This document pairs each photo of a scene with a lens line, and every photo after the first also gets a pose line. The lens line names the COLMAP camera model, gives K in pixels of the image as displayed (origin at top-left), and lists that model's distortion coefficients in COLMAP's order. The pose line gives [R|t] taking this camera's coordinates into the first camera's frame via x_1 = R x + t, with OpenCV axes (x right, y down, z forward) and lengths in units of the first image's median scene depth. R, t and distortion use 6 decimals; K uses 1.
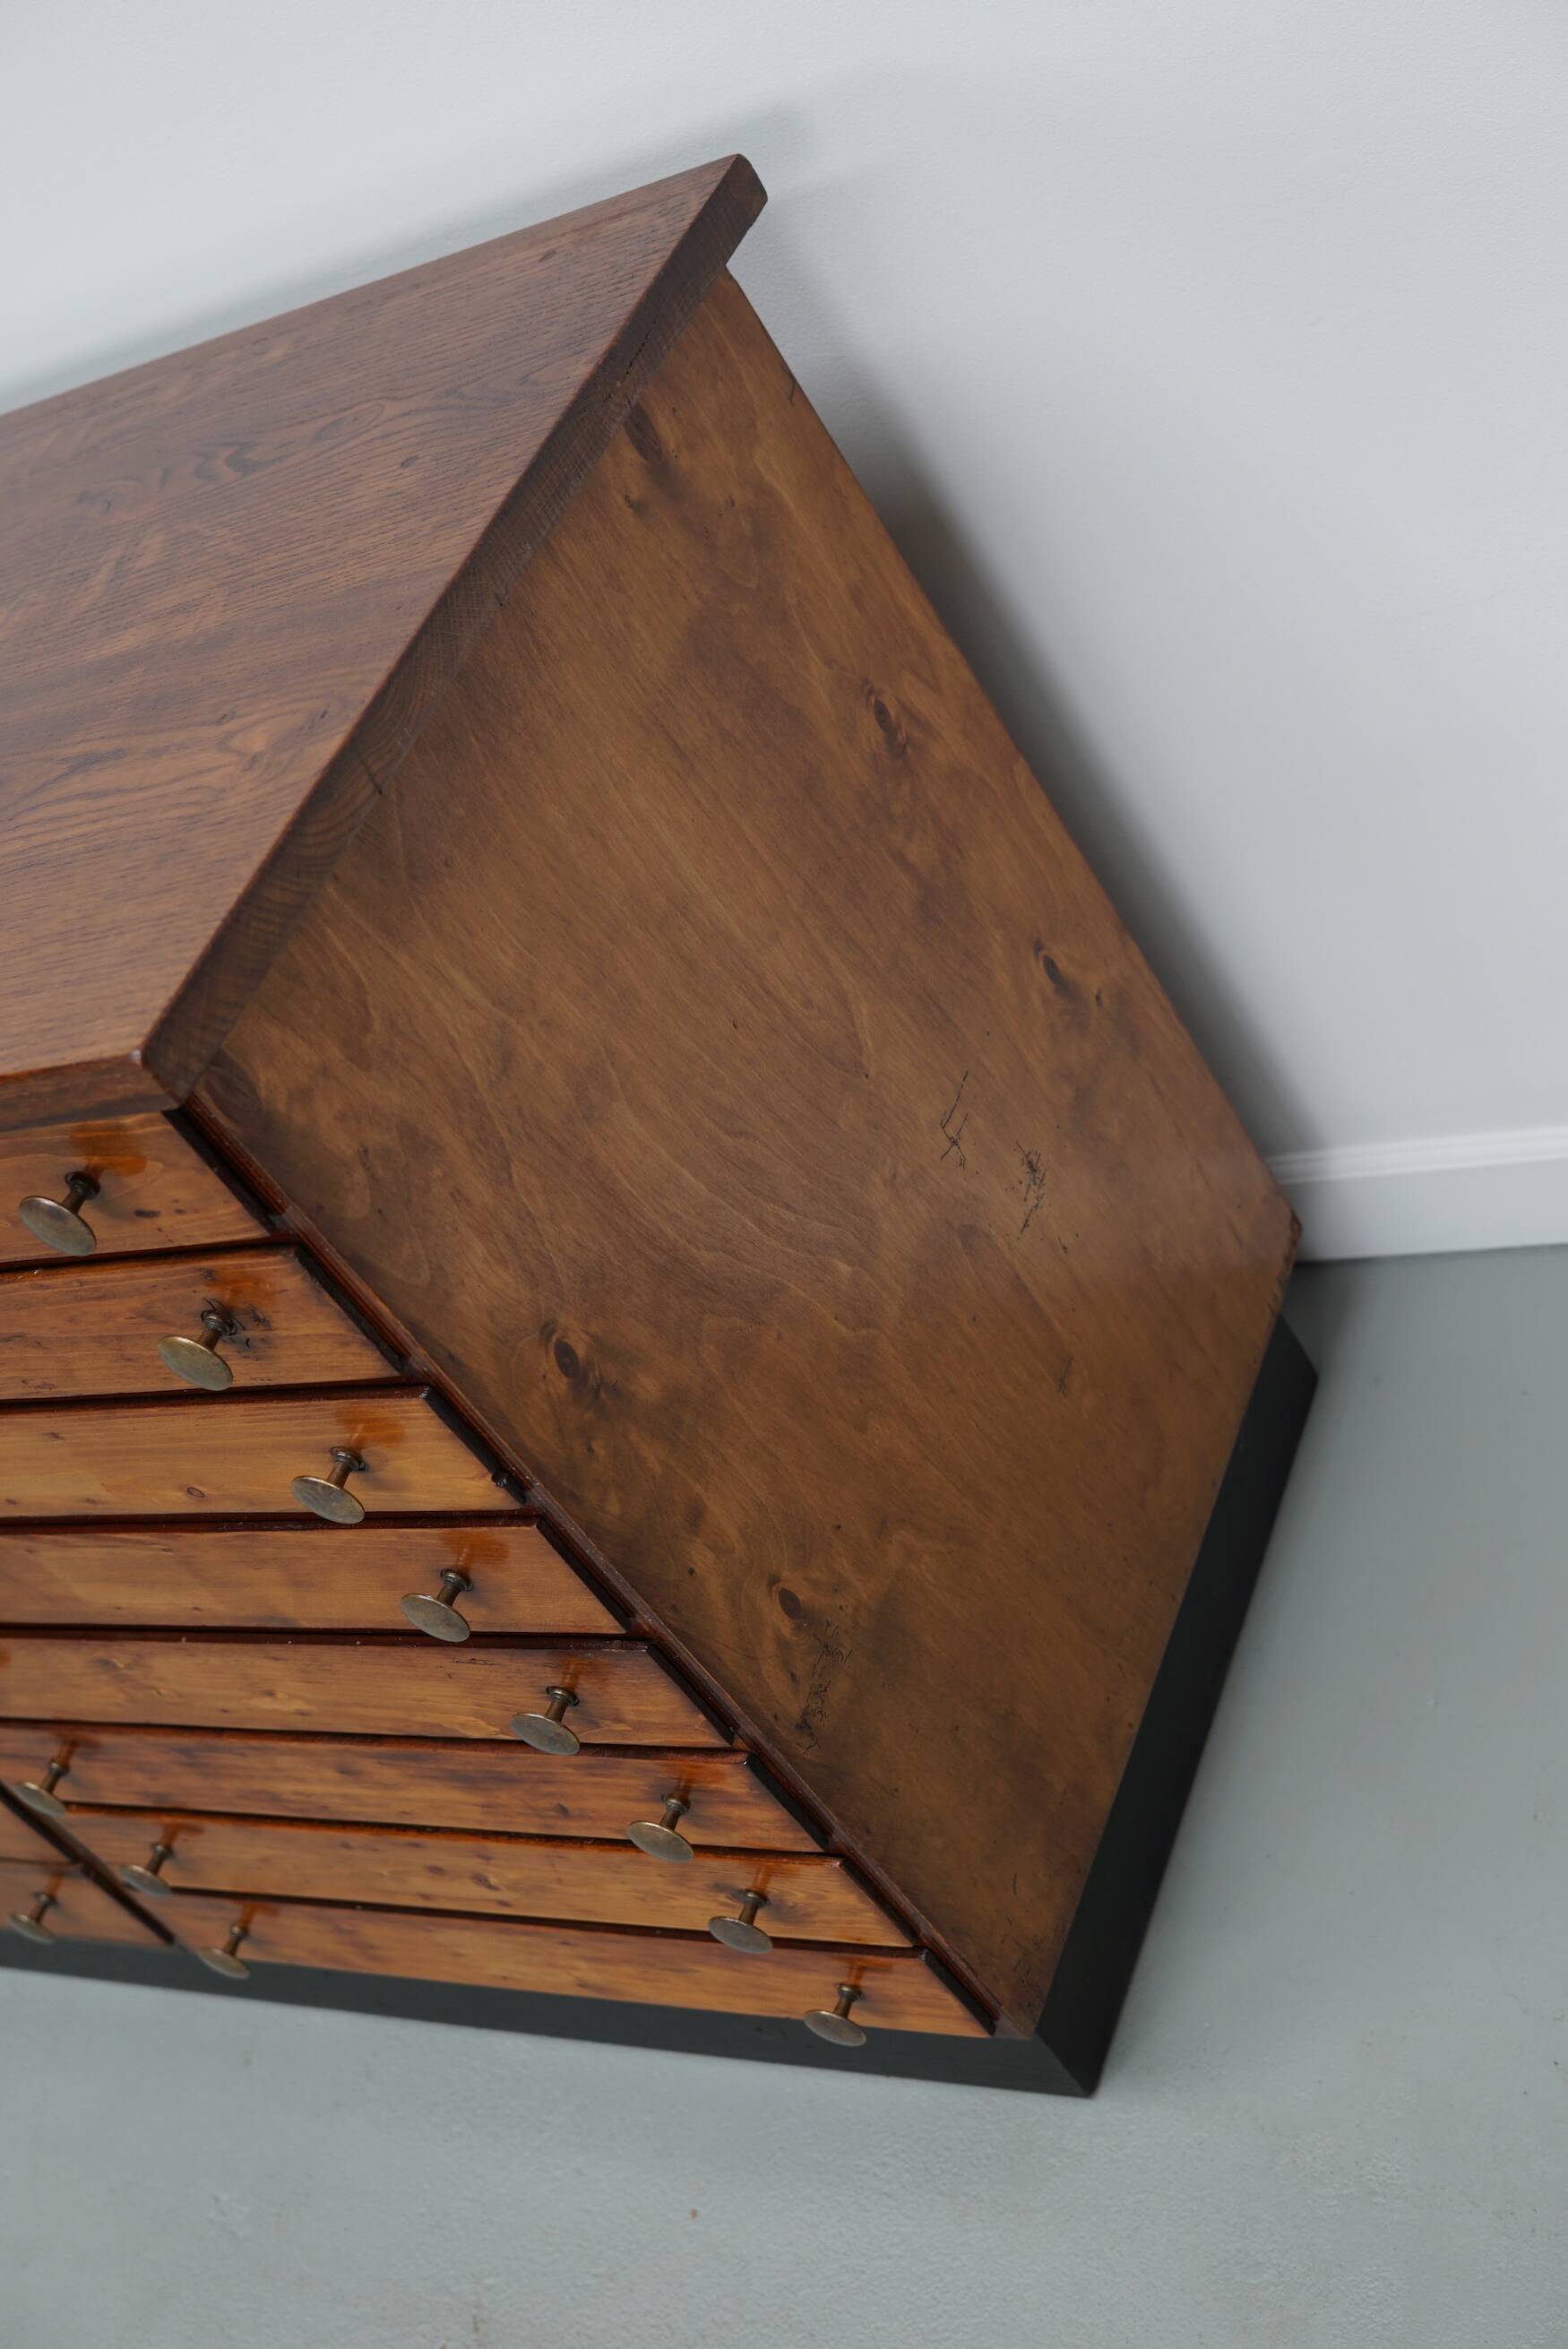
lens RADIAL K [[3051.4, 0, 786.0], [0, 3051.4, 1172.1], [0, 0, 1]] dist [-0.083166, 0.000000]
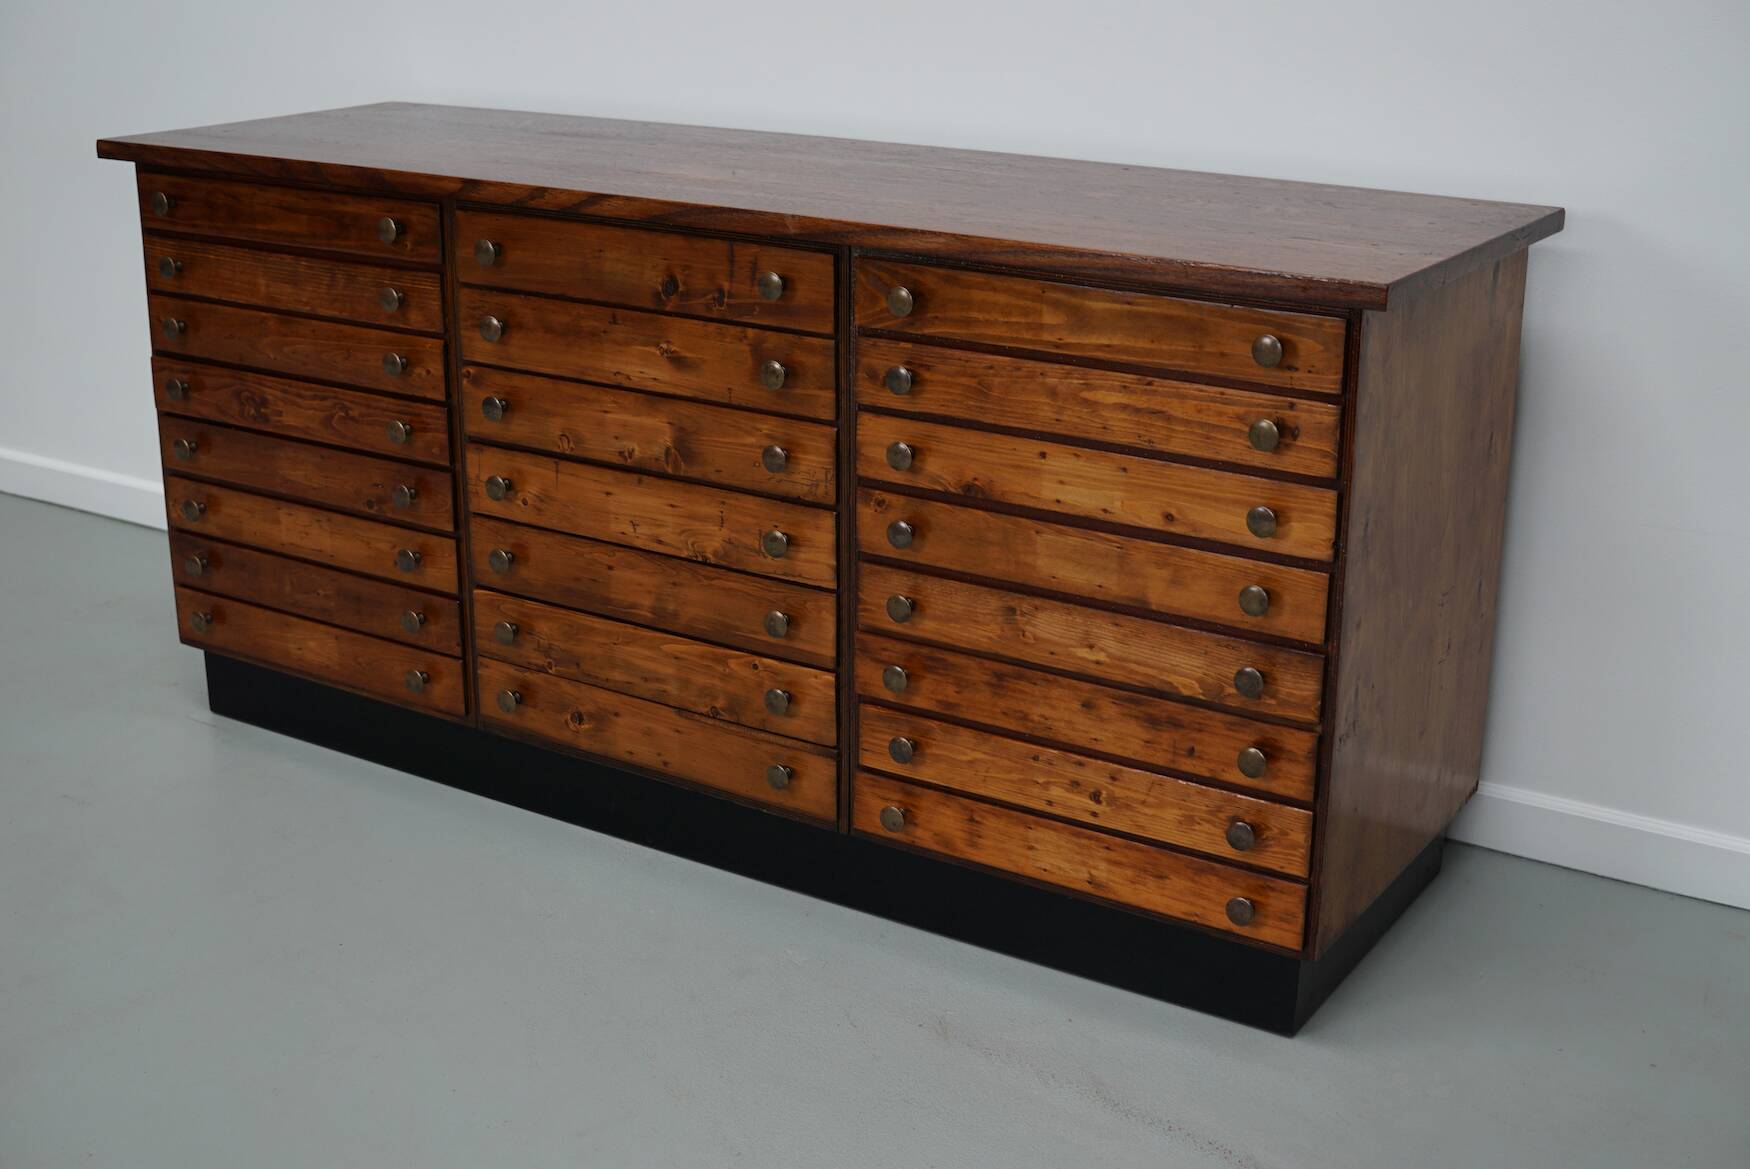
lens RADIAL K [[2273.6, 0, 860.3], [0, 2273.6, 581.6], [0, 0, 1]] dist [-0.083166, 0.000000]
pose [[0.861360, 0.507642, 0.018932, -0.370303], [-0.472729, 0.814650, -0.335966, 0.768447], [-0.185973, 0.280438, 0.941684, -0.534685]]
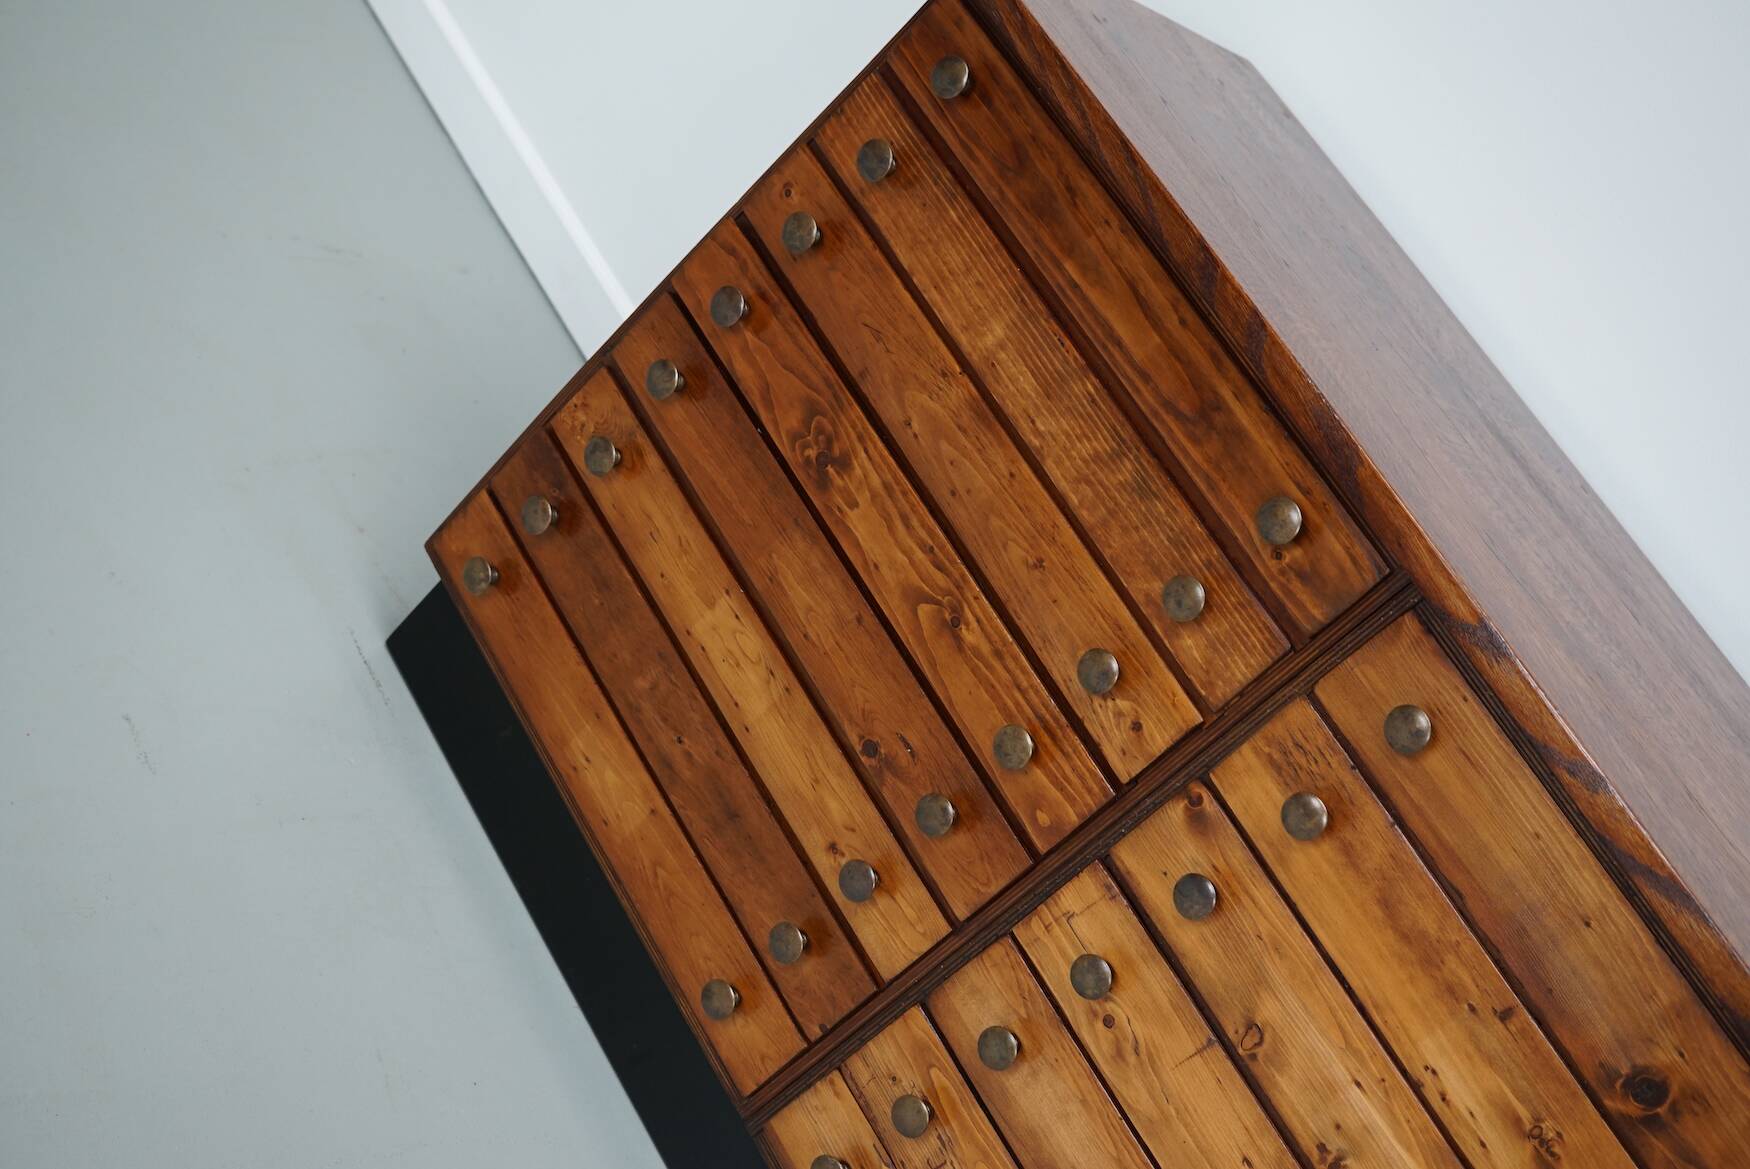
lens RADIAL K [[2273.6, 0, 897.8], [0, 2273.6, 588.0], [0, 0, 1]] dist [-0.083166, 0.000000]
pose [[0.278374, 0.931949, 0.232333, -1.094765], [-0.886763, 0.342310, -0.310604, 0.561230], [-0.368997, -0.119560, 0.921709, 0.363052]]
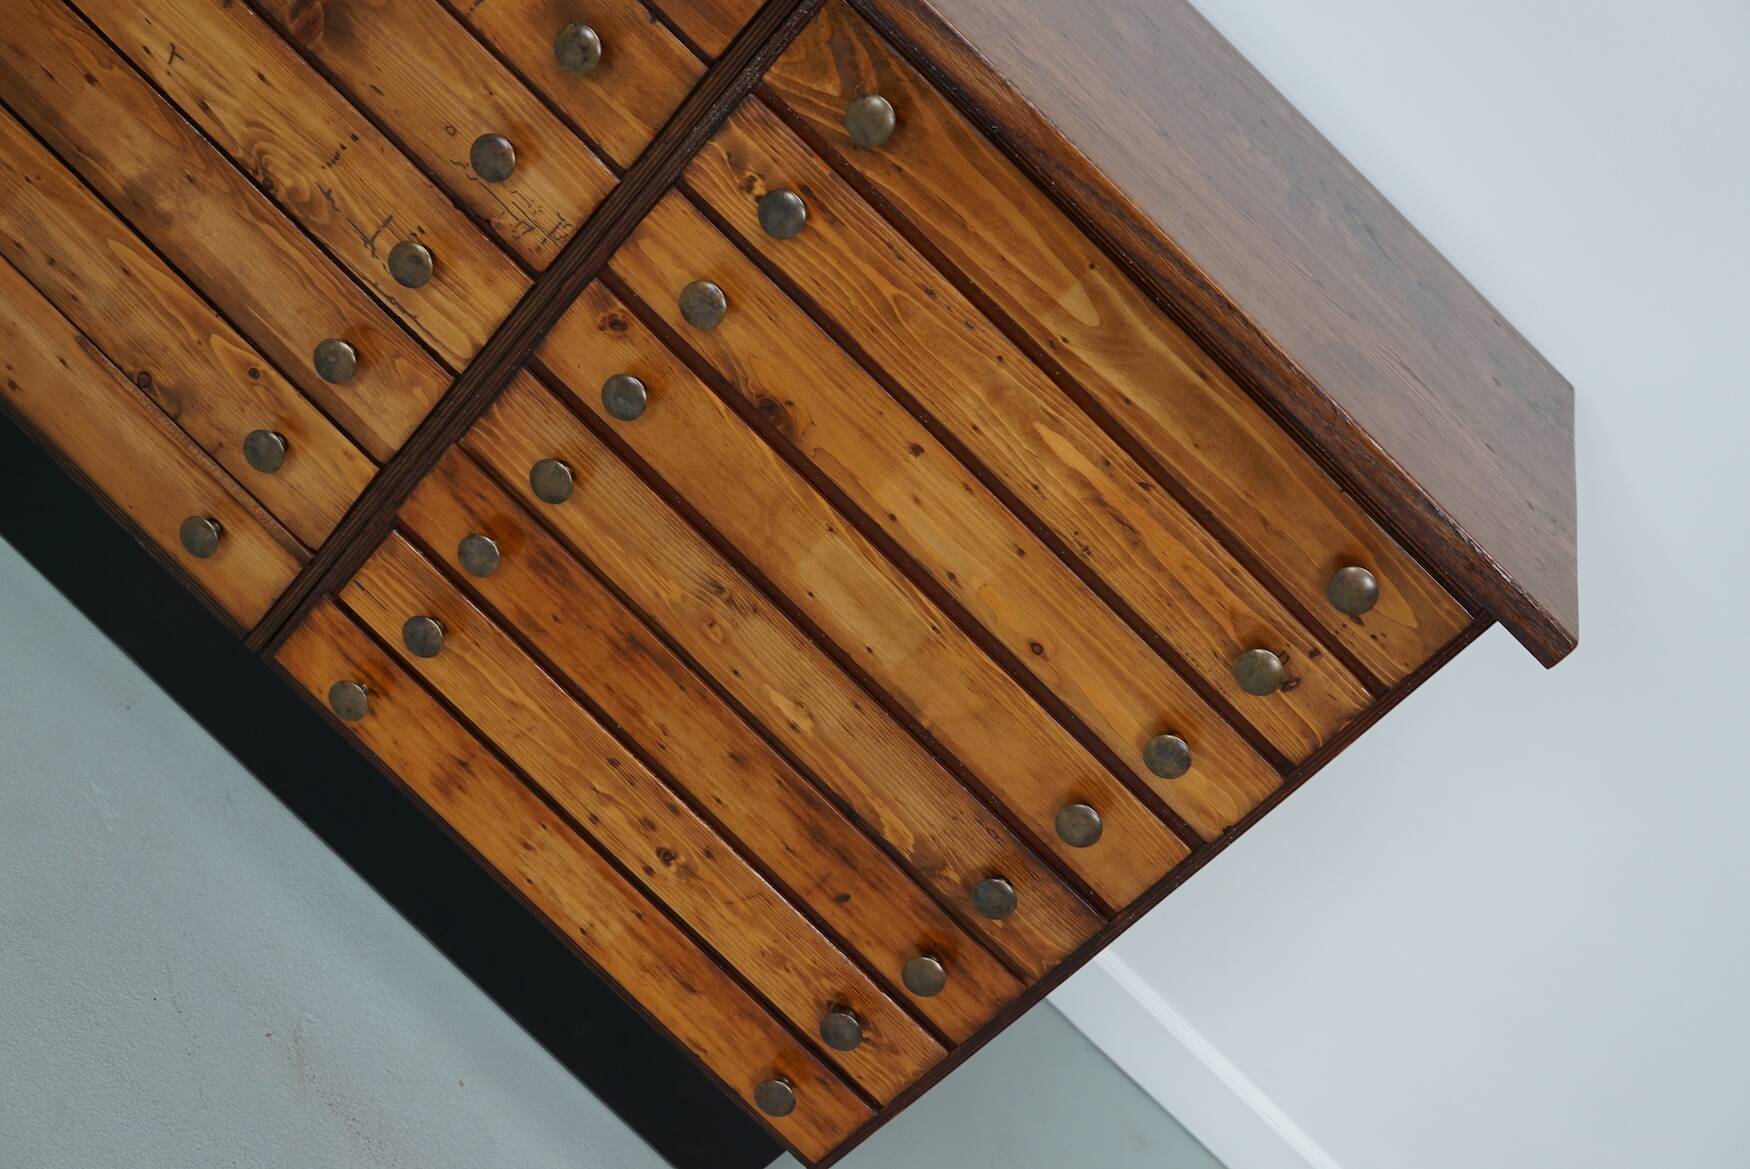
lens RADIAL K [[2273.6, 0, 885.9], [0, 2273.6, 575.7], [0, 0, 1]] dist [-0.083166, 0.000000]
pose [[0.365984, 0.732003, 0.574654, -0.822355], [-0.686206, 0.629383, -0.364688, 0.500573], [-0.628631, -0.260861, 0.732649, 0.199928]]
